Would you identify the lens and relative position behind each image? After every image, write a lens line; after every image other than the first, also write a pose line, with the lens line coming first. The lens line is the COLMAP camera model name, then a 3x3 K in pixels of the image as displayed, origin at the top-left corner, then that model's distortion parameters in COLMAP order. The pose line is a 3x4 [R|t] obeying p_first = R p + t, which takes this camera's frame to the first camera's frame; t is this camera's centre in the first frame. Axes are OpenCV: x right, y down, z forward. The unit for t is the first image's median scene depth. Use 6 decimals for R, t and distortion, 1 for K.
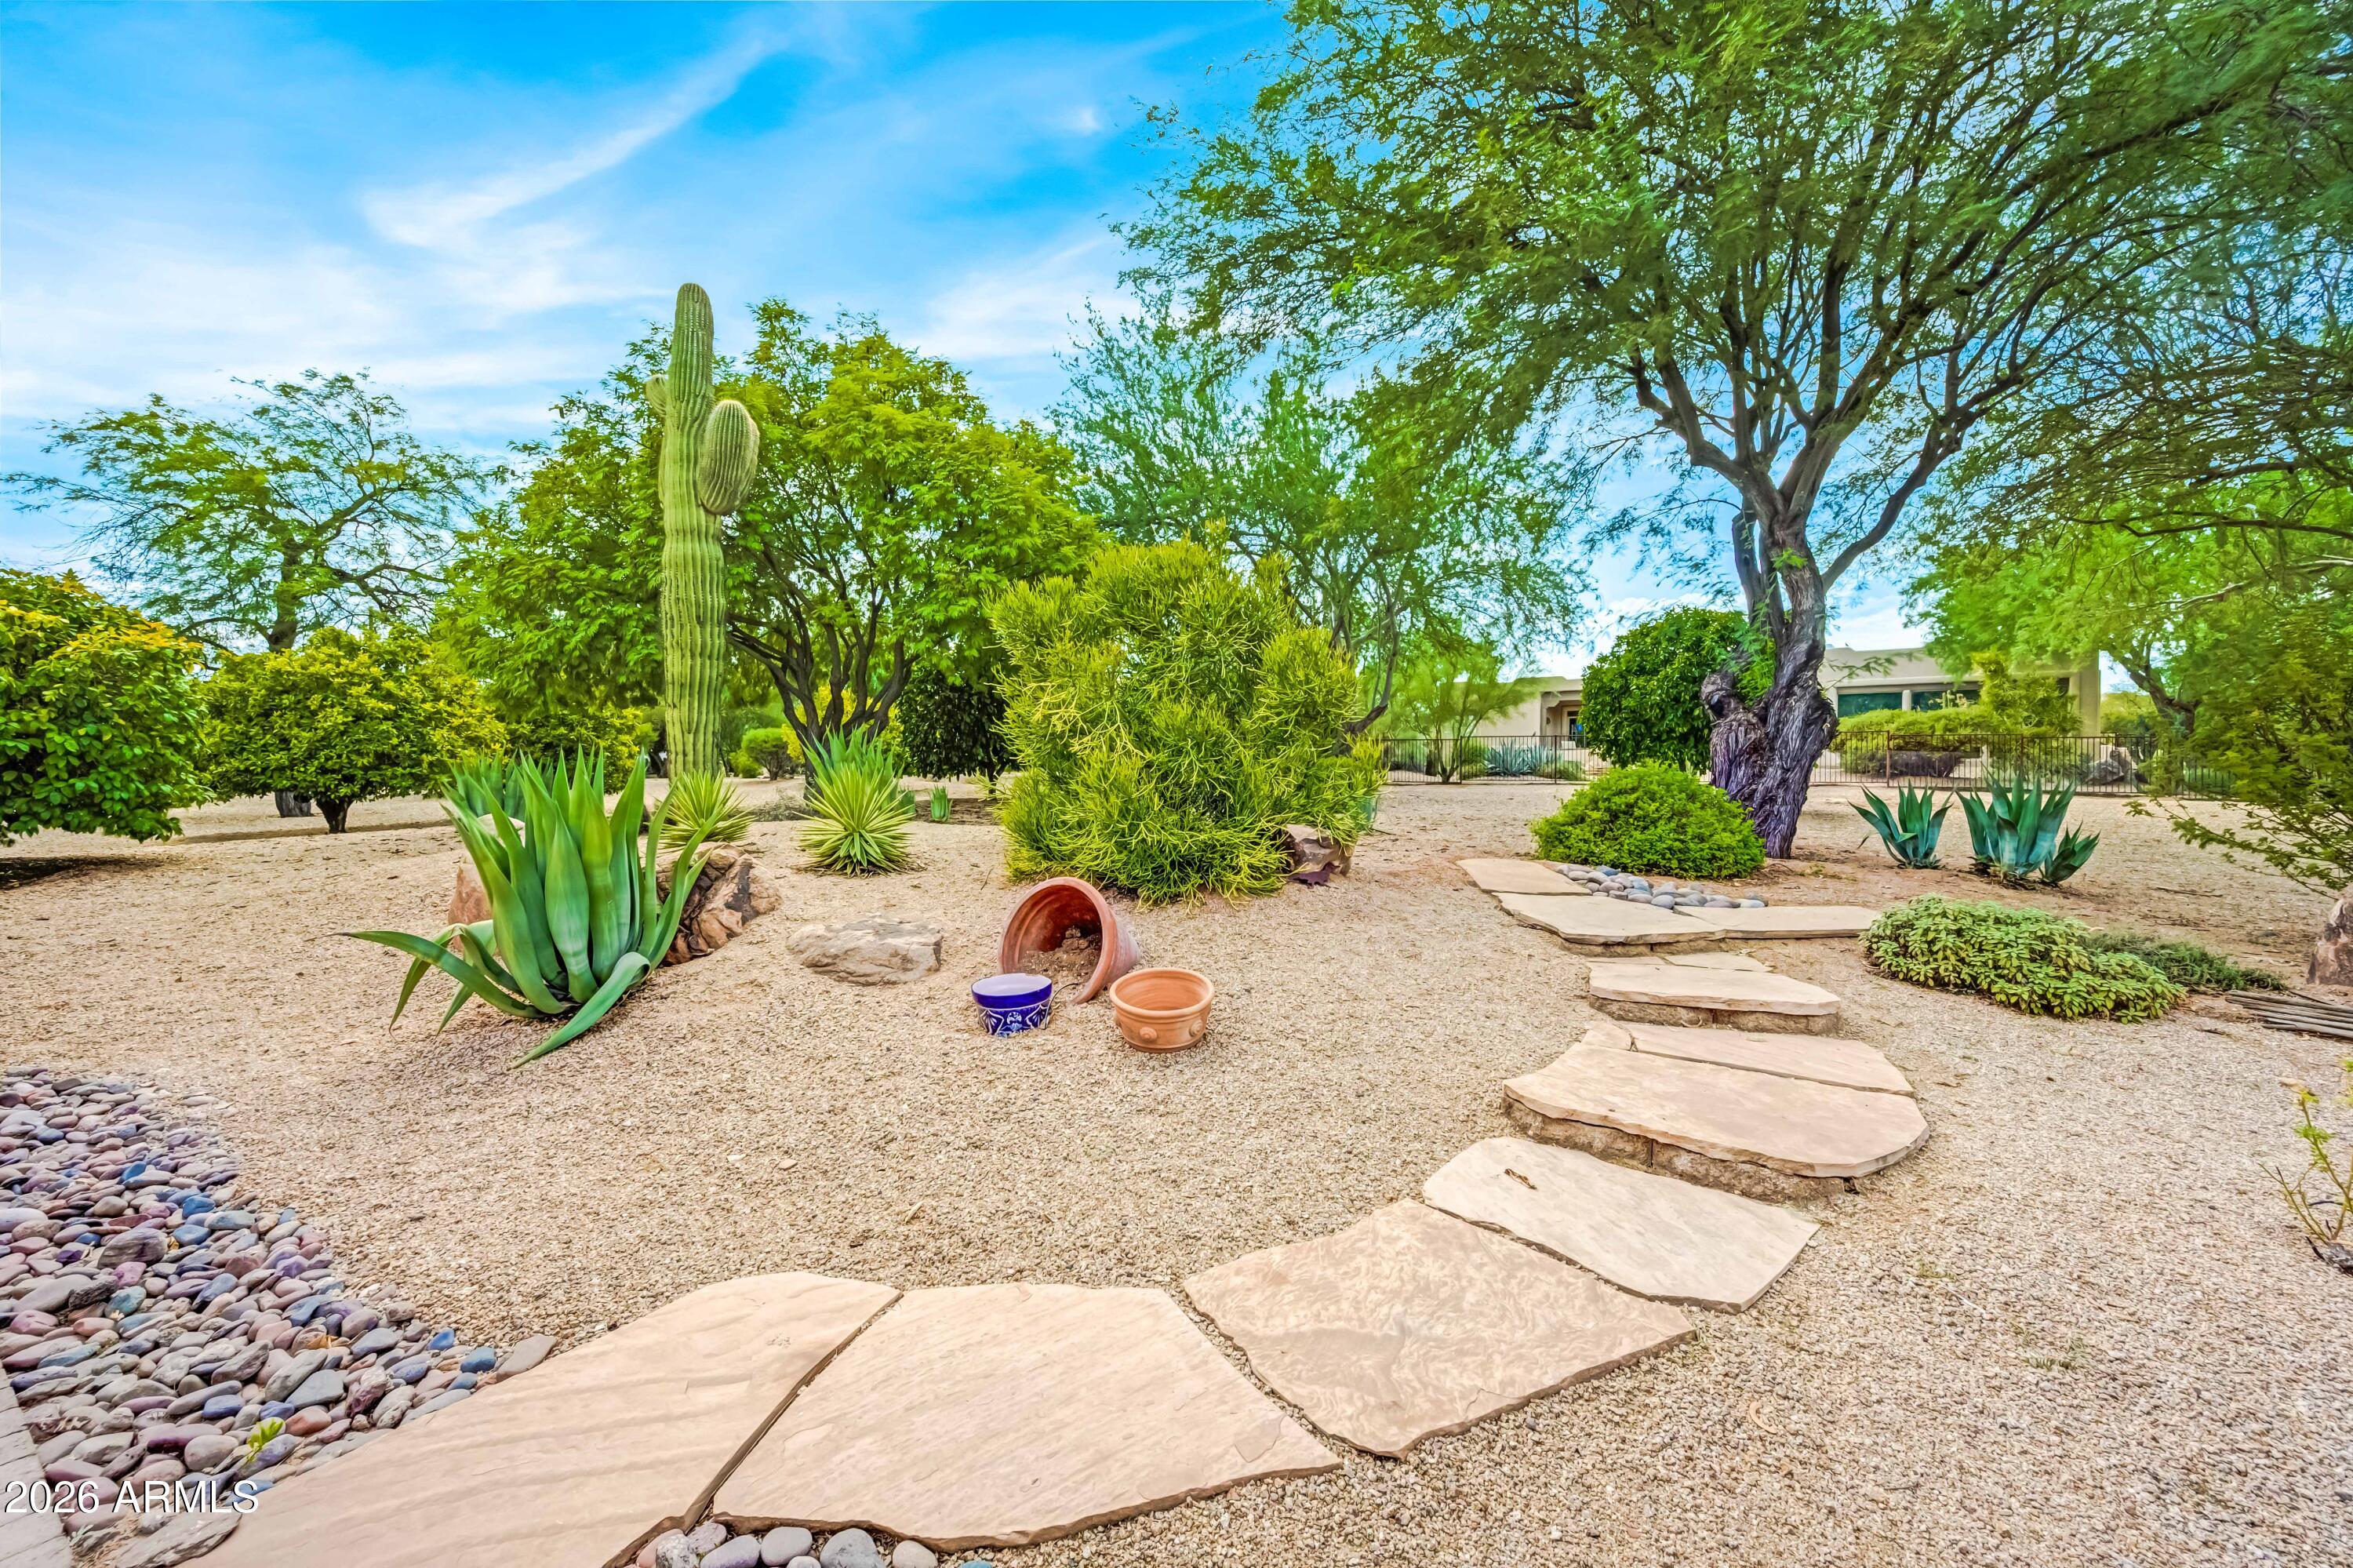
lens RADIAL K [[938.5, 0, 1176.5], [0, 938.5, 784.0], [0, 0, 1]] dist [-0.002754, -0.000530]
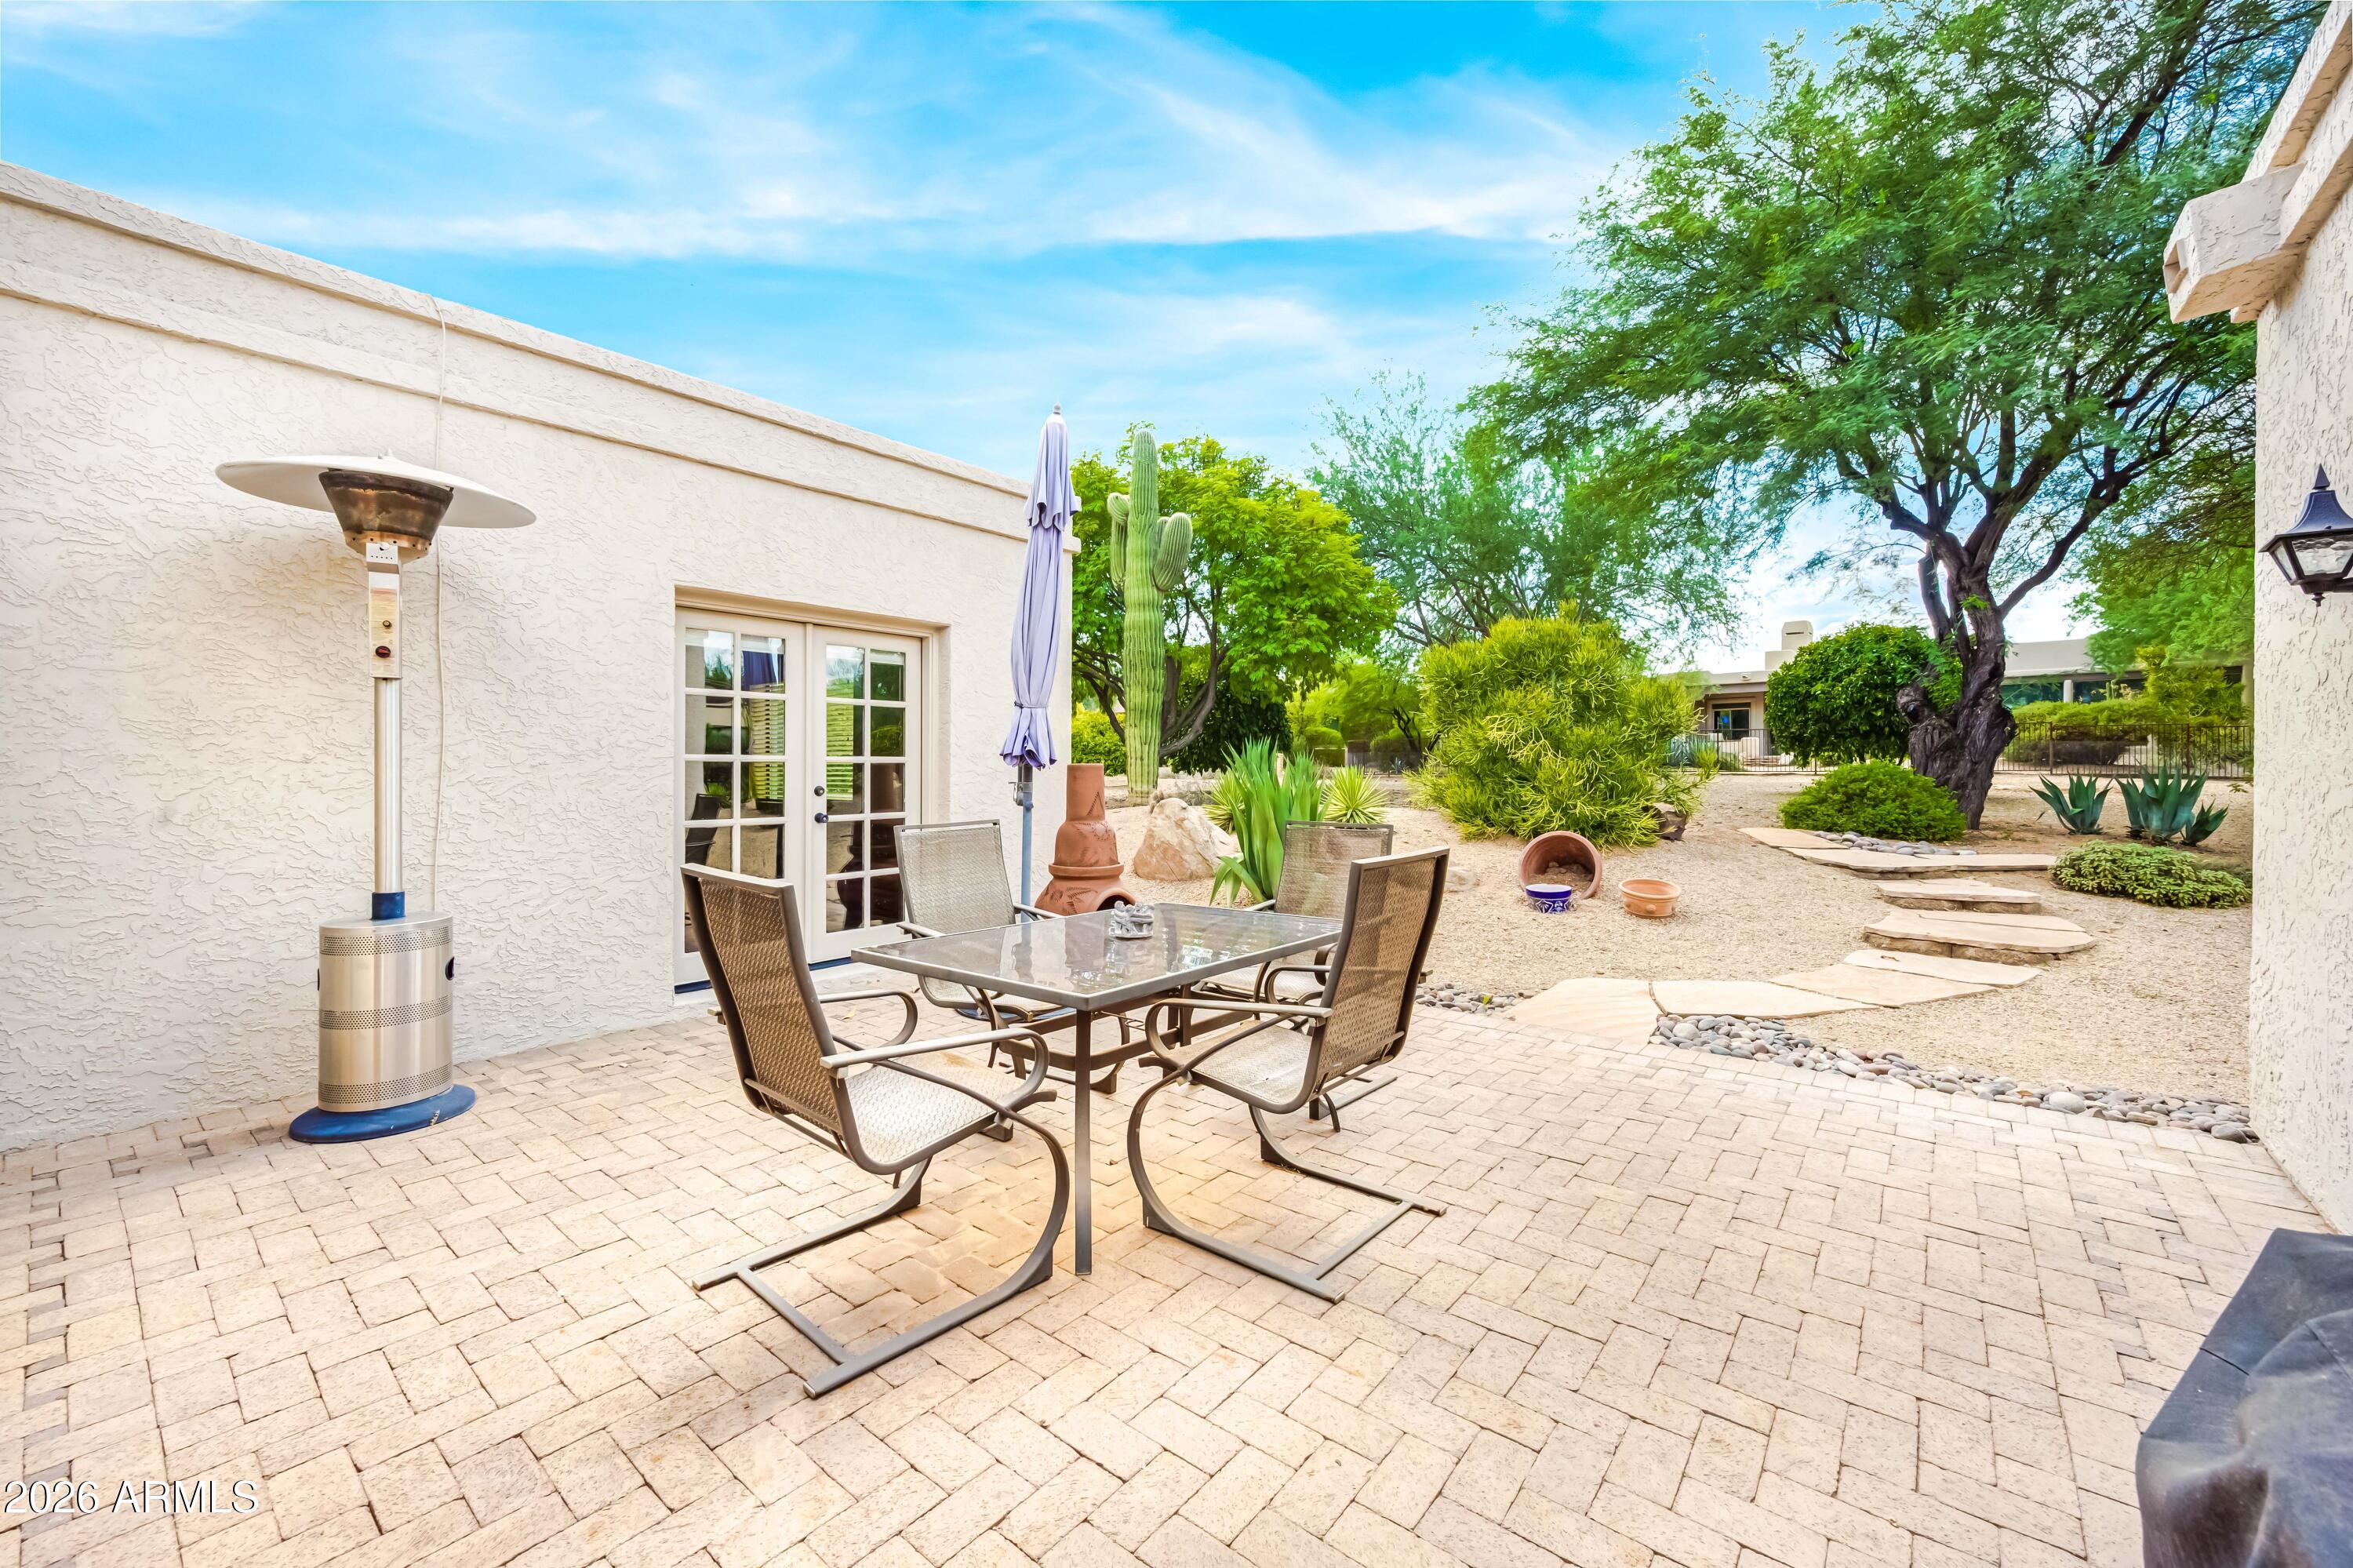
lens RADIAL K [[939.1, 0, 1176.6], [0, 939.1, 779.0], [0, 0, 1]] dist [-0.000567, -0.000017]
pose [[0.995339, -0.008752, -0.096040, -0.338312], [0.008845, 0.999961, 0.000539, -0.003199], [0.096032, -0.001386, 0.995377, -0.419577]]
